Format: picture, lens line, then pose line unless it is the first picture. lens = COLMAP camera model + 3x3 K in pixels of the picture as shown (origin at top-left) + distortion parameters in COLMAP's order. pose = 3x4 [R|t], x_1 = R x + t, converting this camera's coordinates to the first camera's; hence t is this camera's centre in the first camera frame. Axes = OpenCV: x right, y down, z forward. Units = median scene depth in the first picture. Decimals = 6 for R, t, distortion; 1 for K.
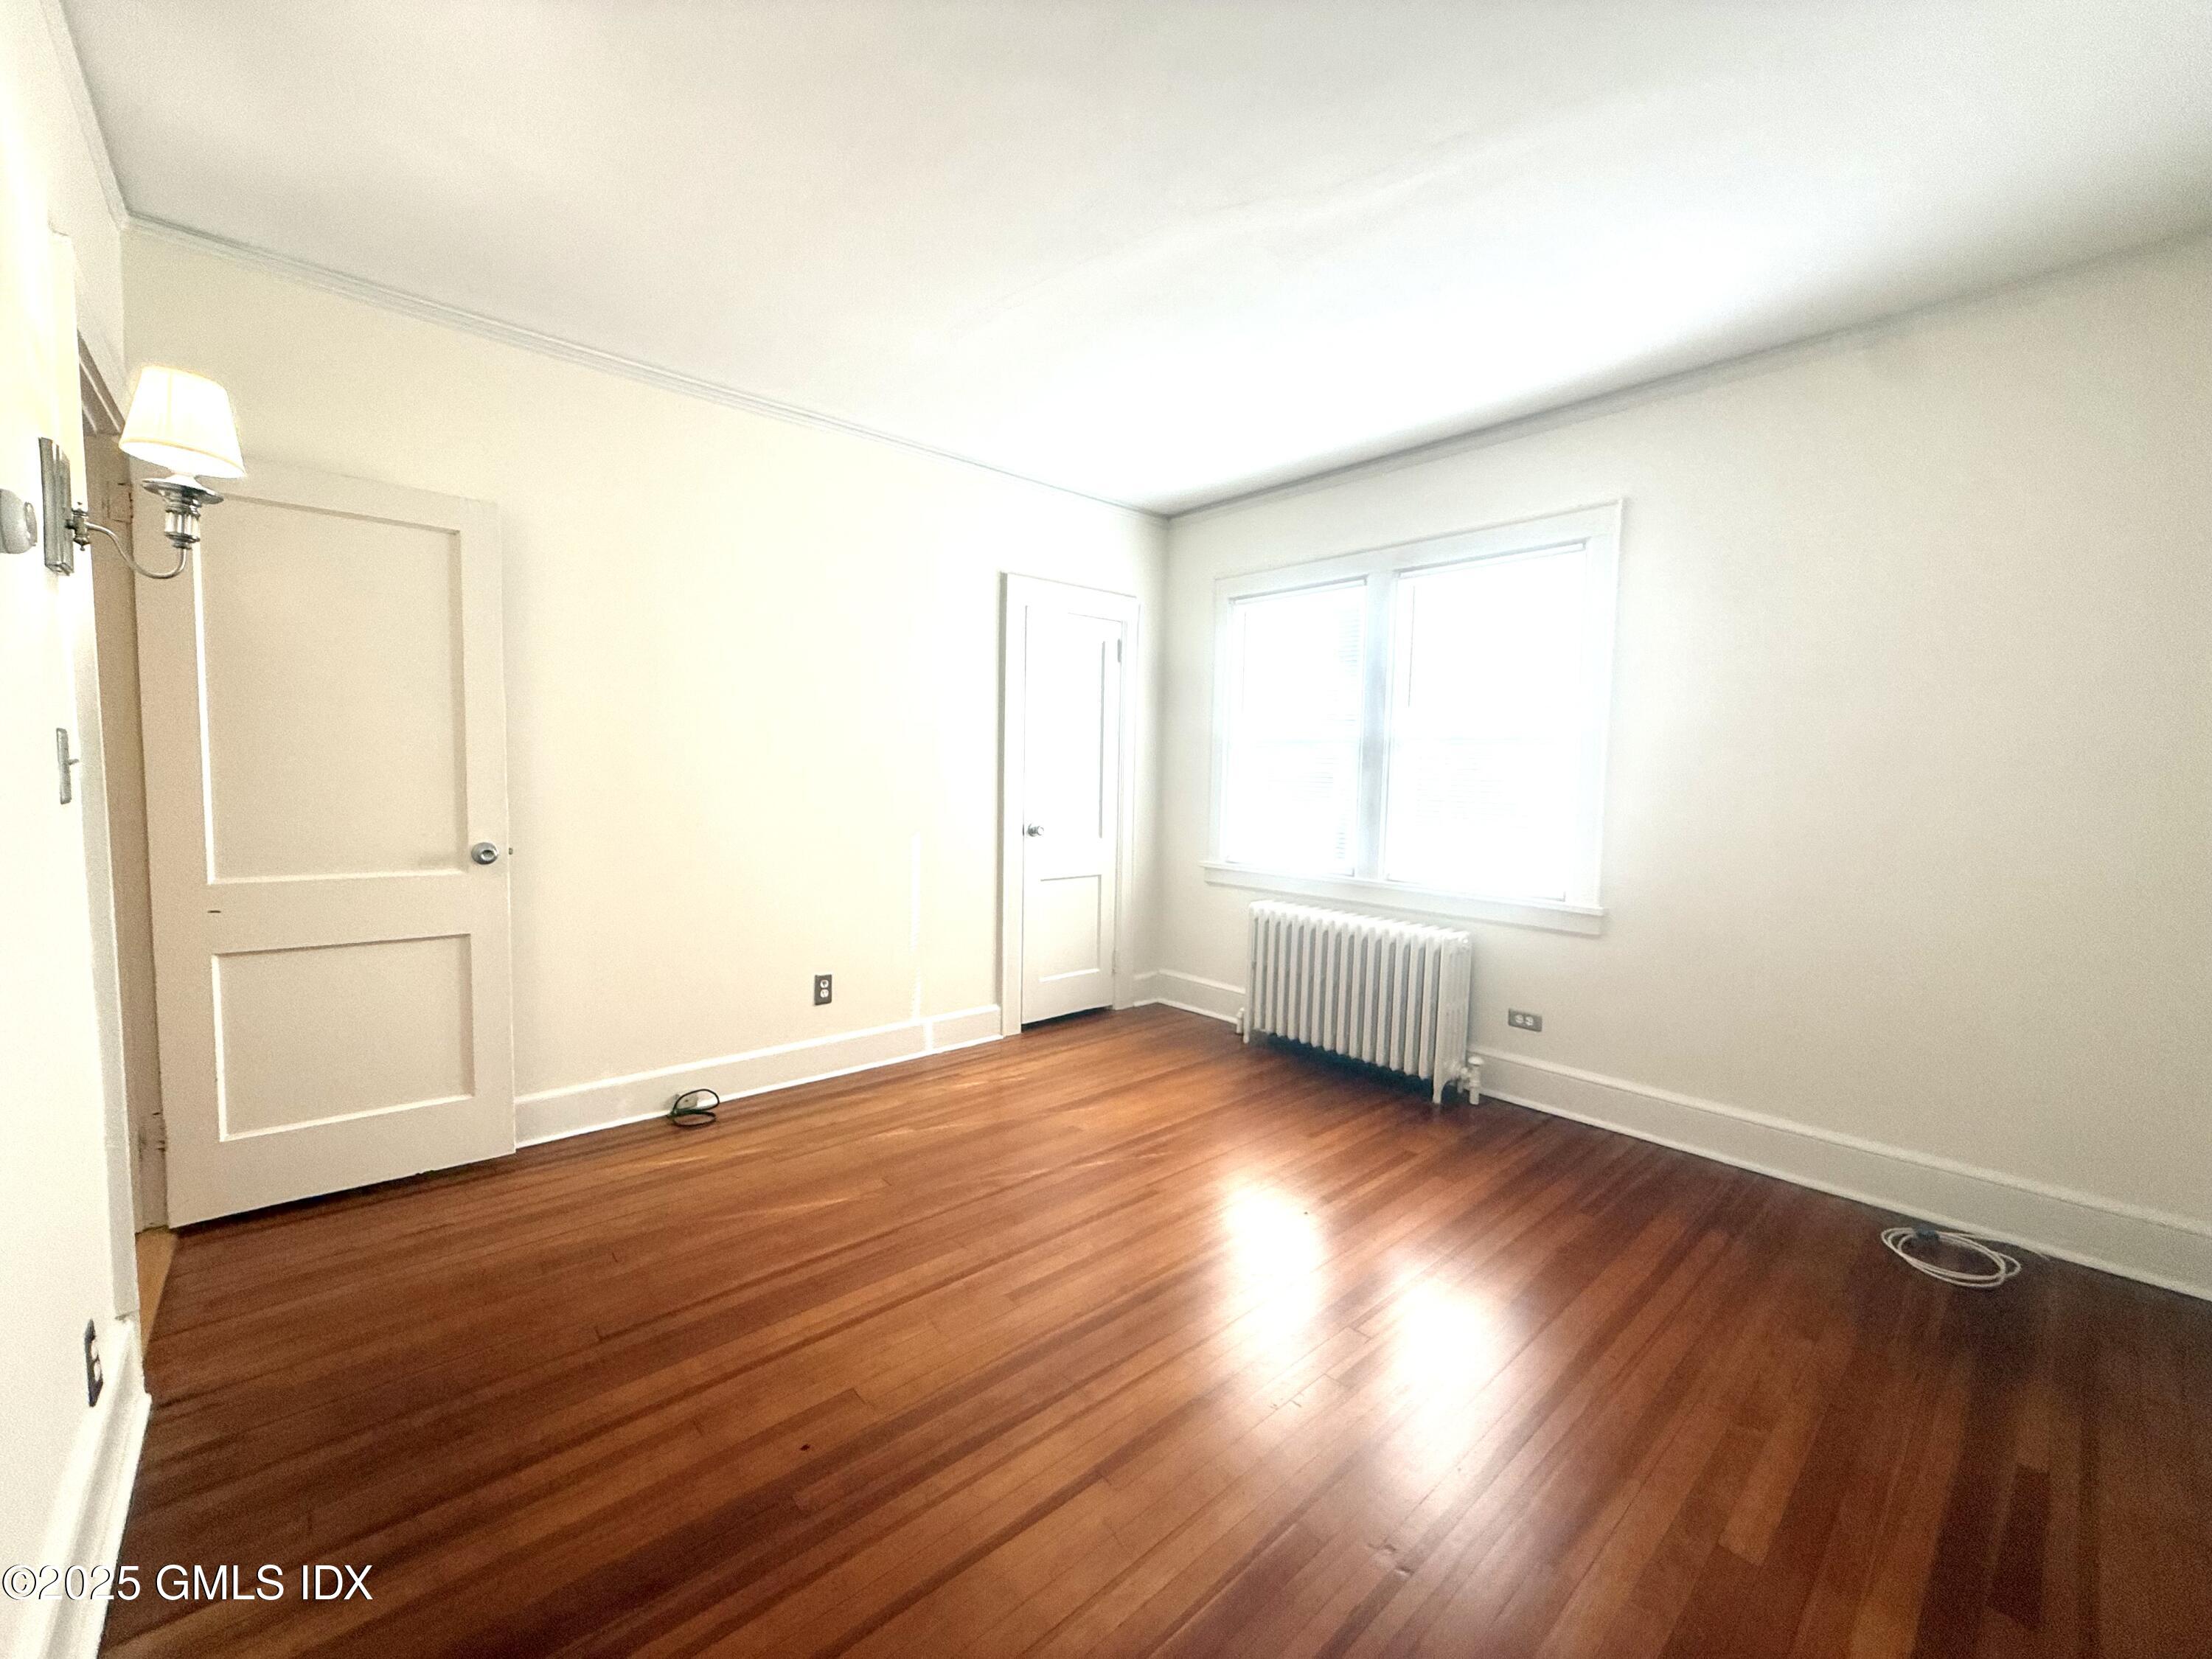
lens RADIAL K [[881.7, 0, 1105.8], [0, 881.7, 835.0], [0, 0, 1]] dist [0.000277, 0.000188]
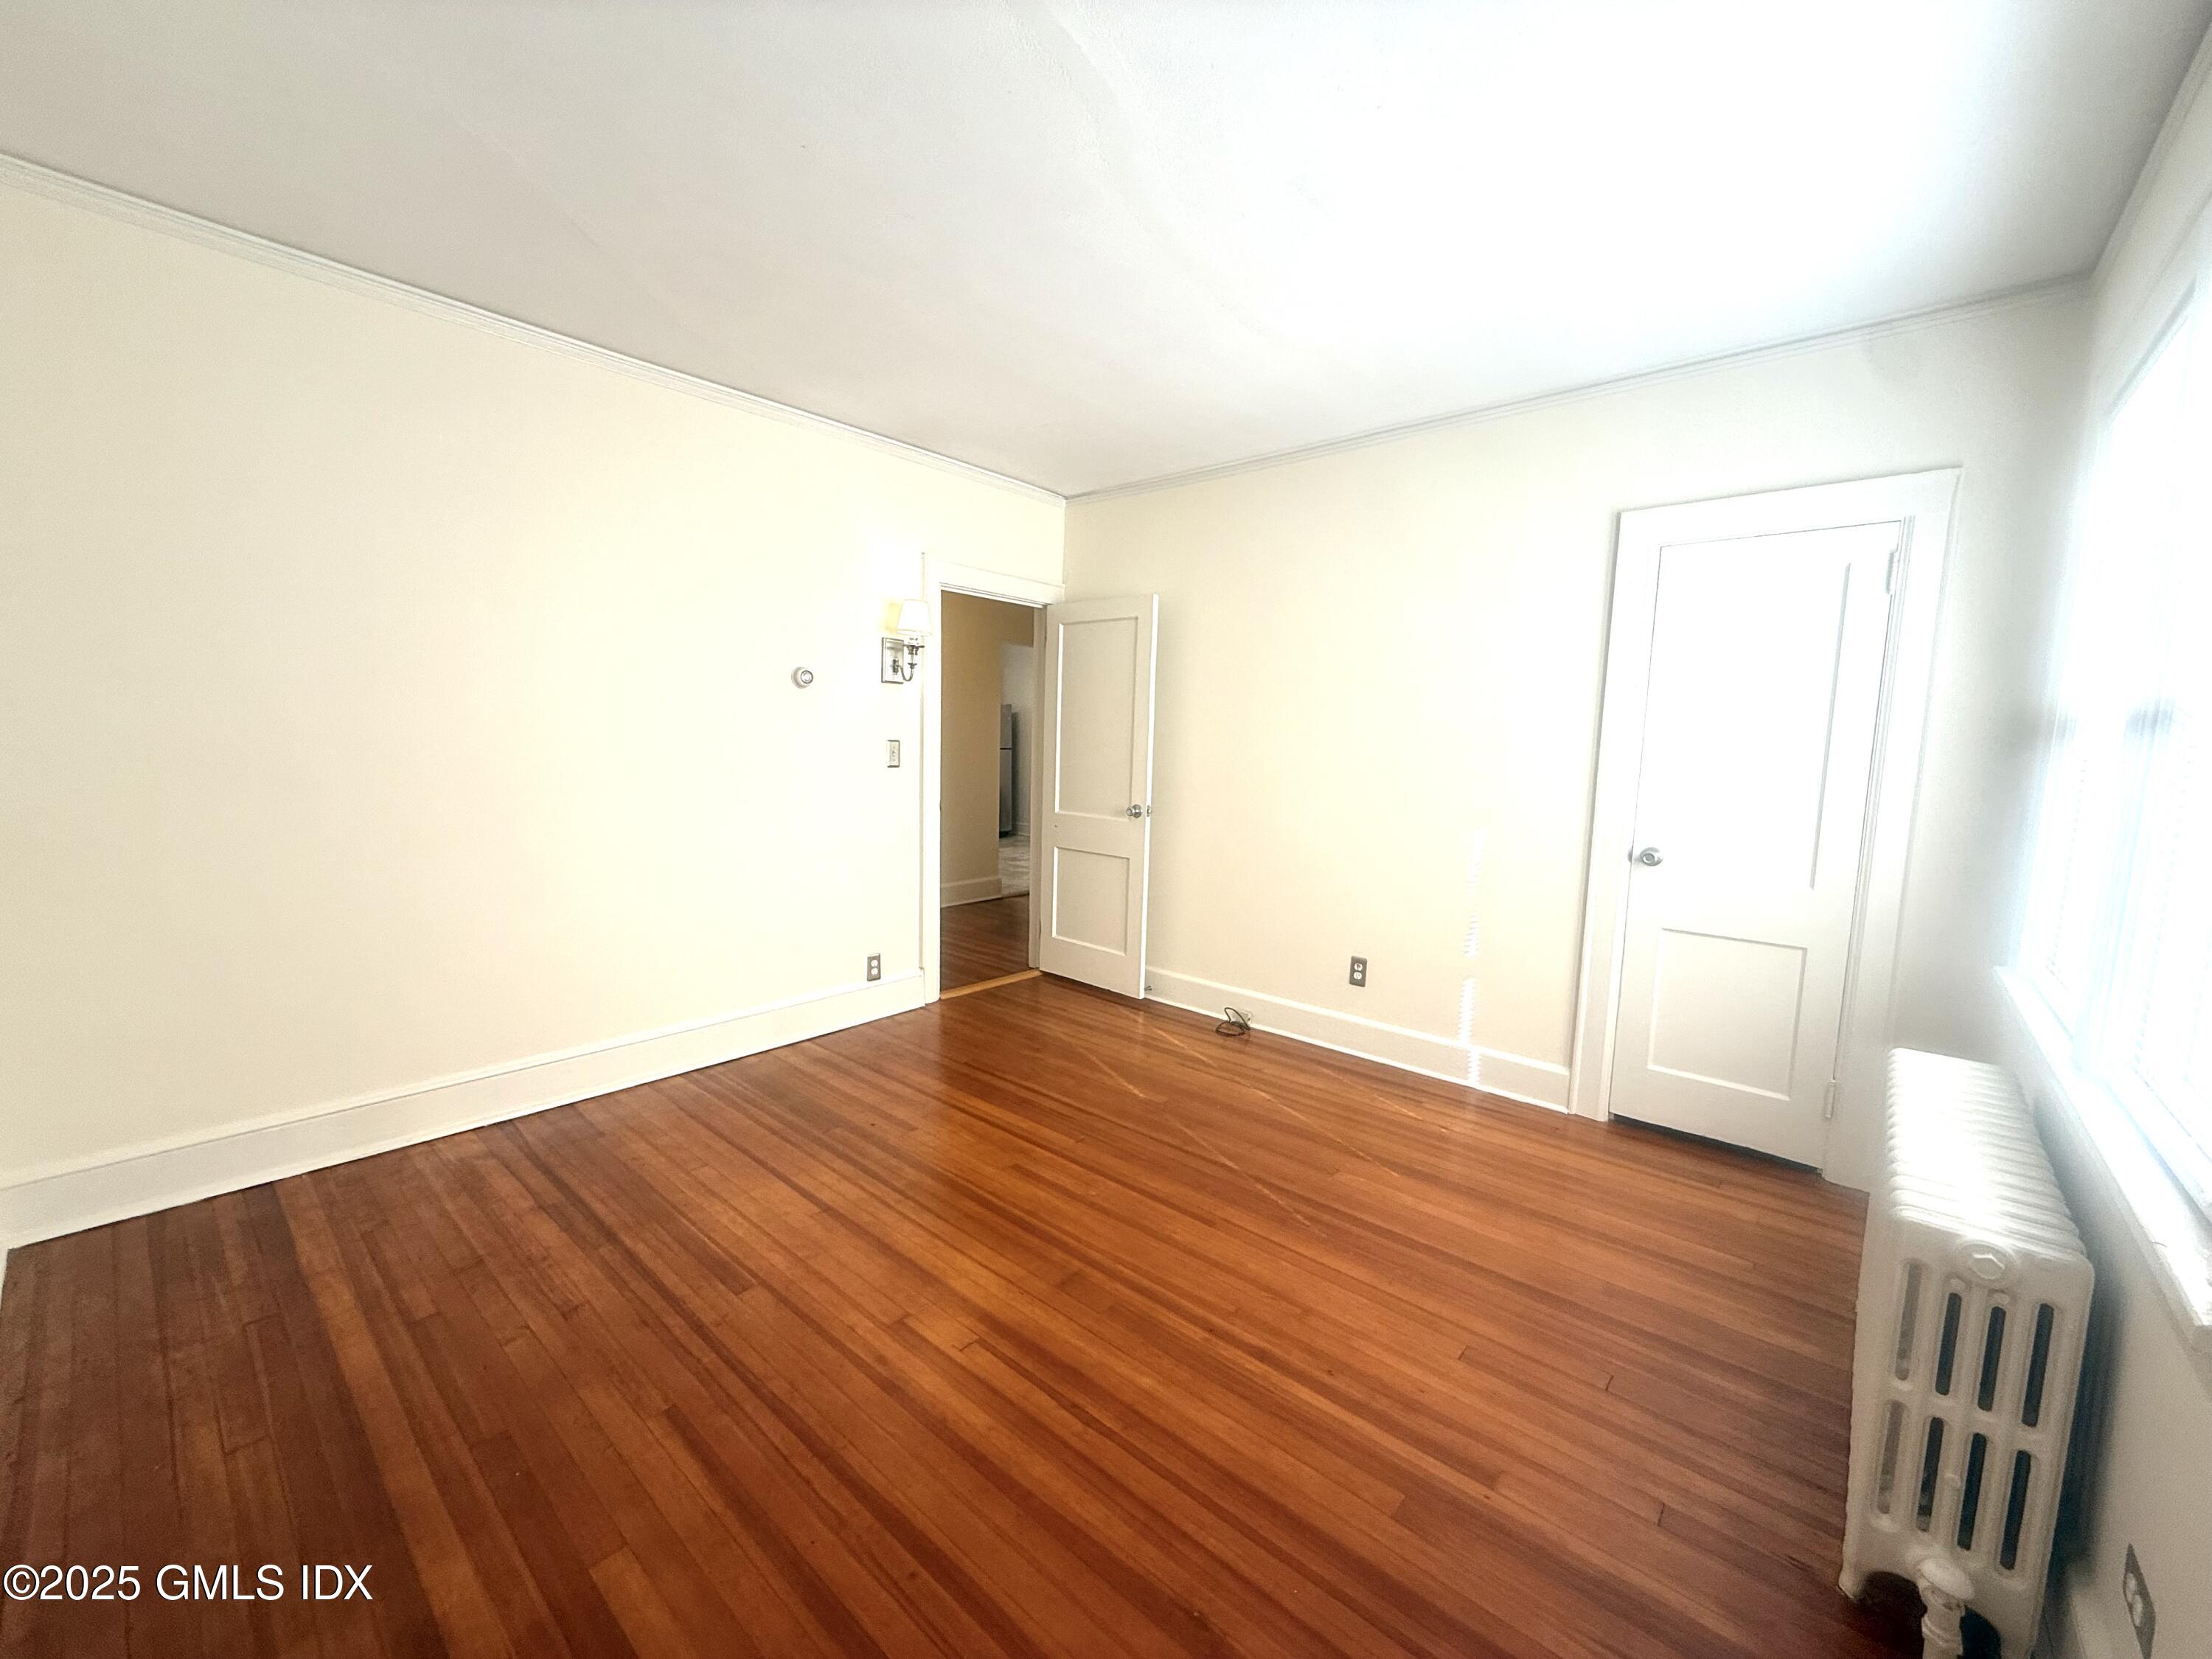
lens RADIAL K [[881.7, 0, 1105.8], [0, 881.7, 835.0], [0, 0, 1]] dist [0.000277, 0.000188]
pose [[0.119741, 0.094658, -0.988282, 0.767147], [-0.094208, 0.992036, 0.083603, -0.055389], [0.988325, 0.083093, 0.127705, 0.618268]]
